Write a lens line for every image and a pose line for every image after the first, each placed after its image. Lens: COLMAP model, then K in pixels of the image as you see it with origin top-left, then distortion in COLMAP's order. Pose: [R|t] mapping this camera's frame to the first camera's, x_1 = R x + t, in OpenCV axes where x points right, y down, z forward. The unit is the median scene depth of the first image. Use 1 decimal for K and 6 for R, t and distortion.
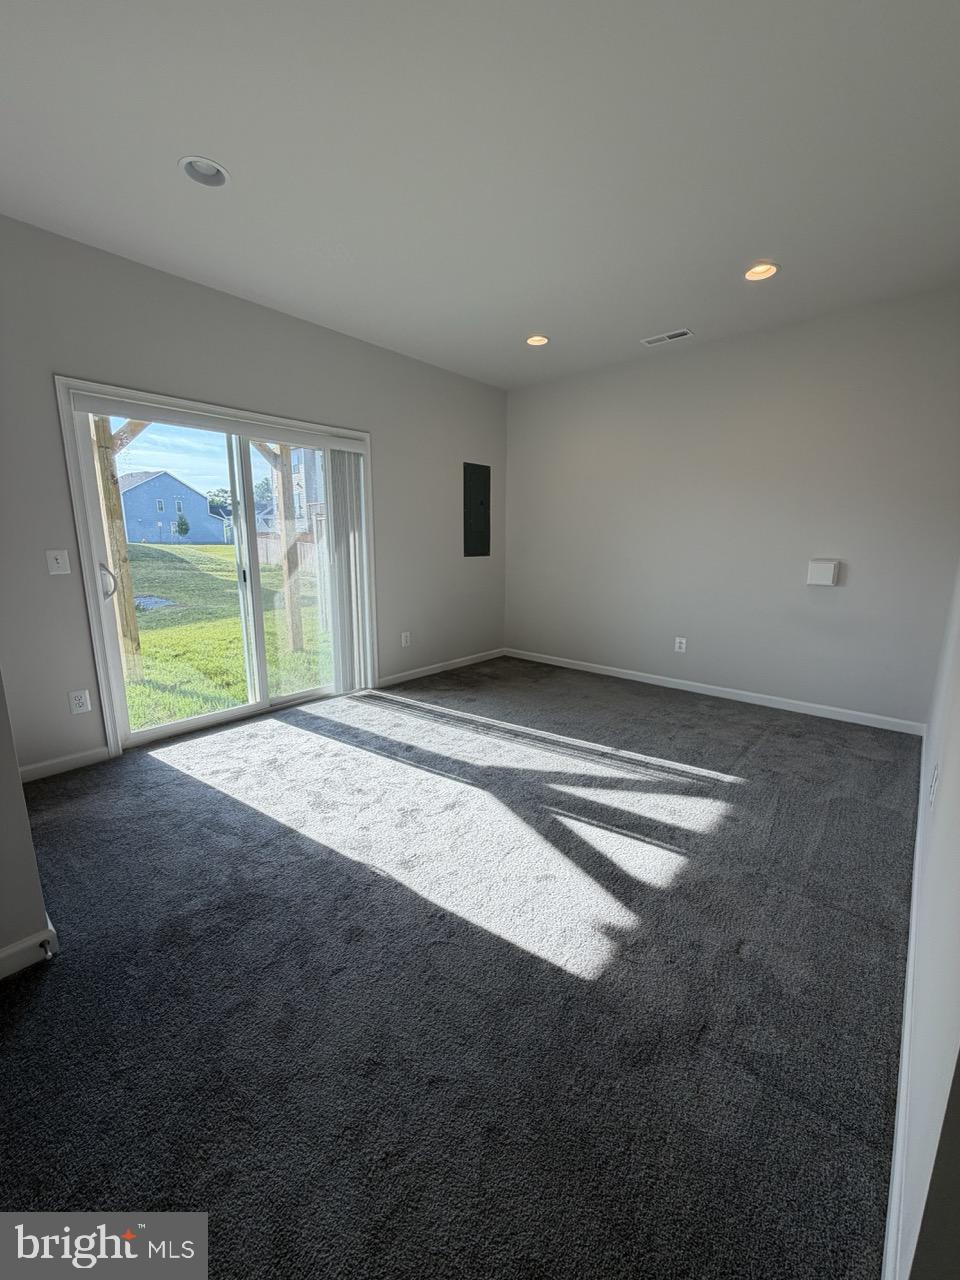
lens RADIAL K [[518.0, 0, 489.9], [0, 518.0, 626.8], [0, 0, 1]] dist [0.000006, -0.000284]
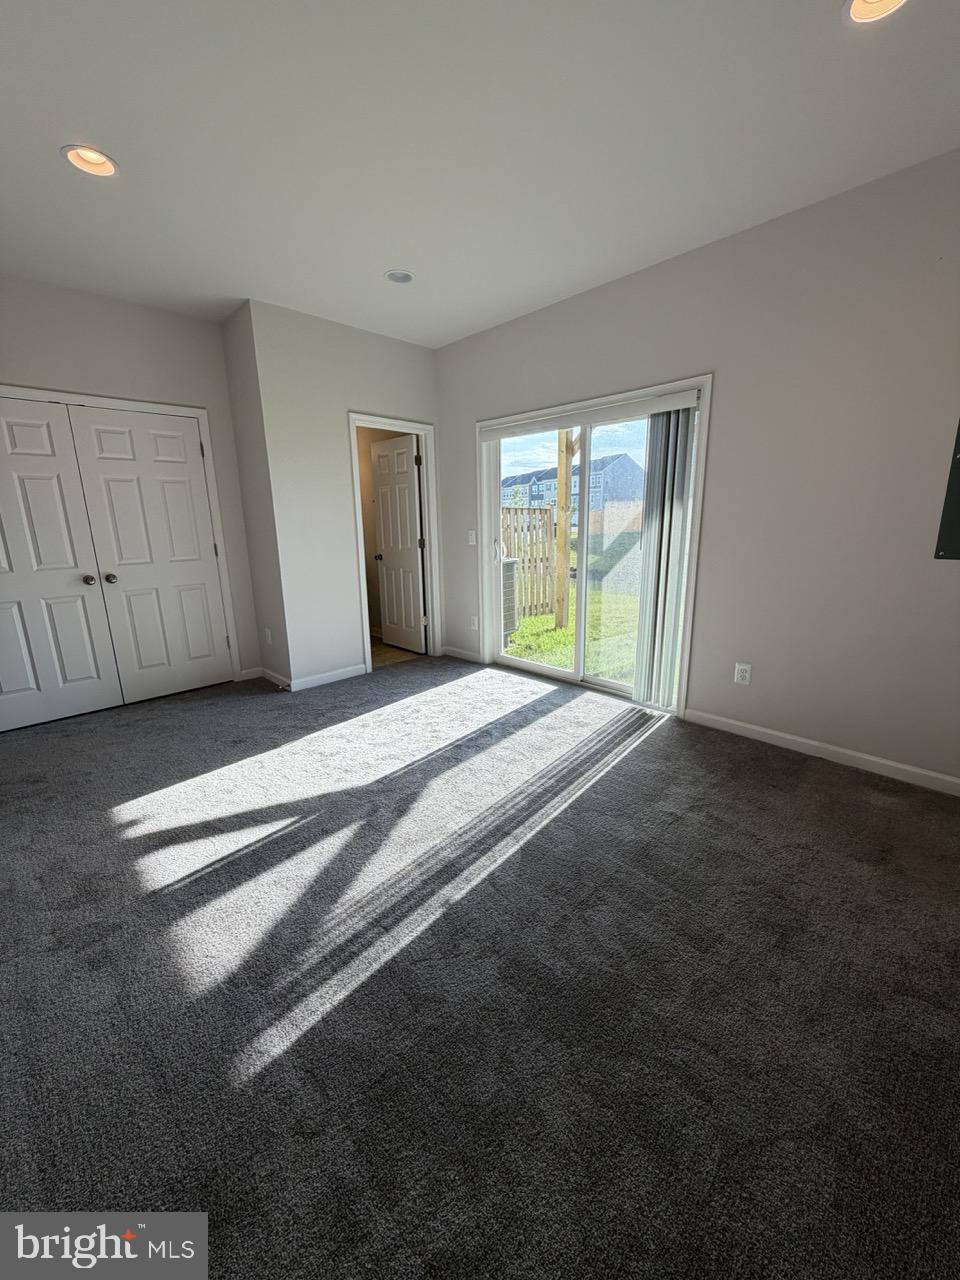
lens RADIAL K [[509.9, 0, 483.2], [0, 509.9, 635.1], [0, 0, 1]] dist [0.001231, -0.000833]
pose [[-0.087213, 0.222607, -0.971000, 0.690794], [-0.160976, 0.958754, 0.234258, -0.174325], [0.983097, 0.176738, -0.047782, 0.967841]]
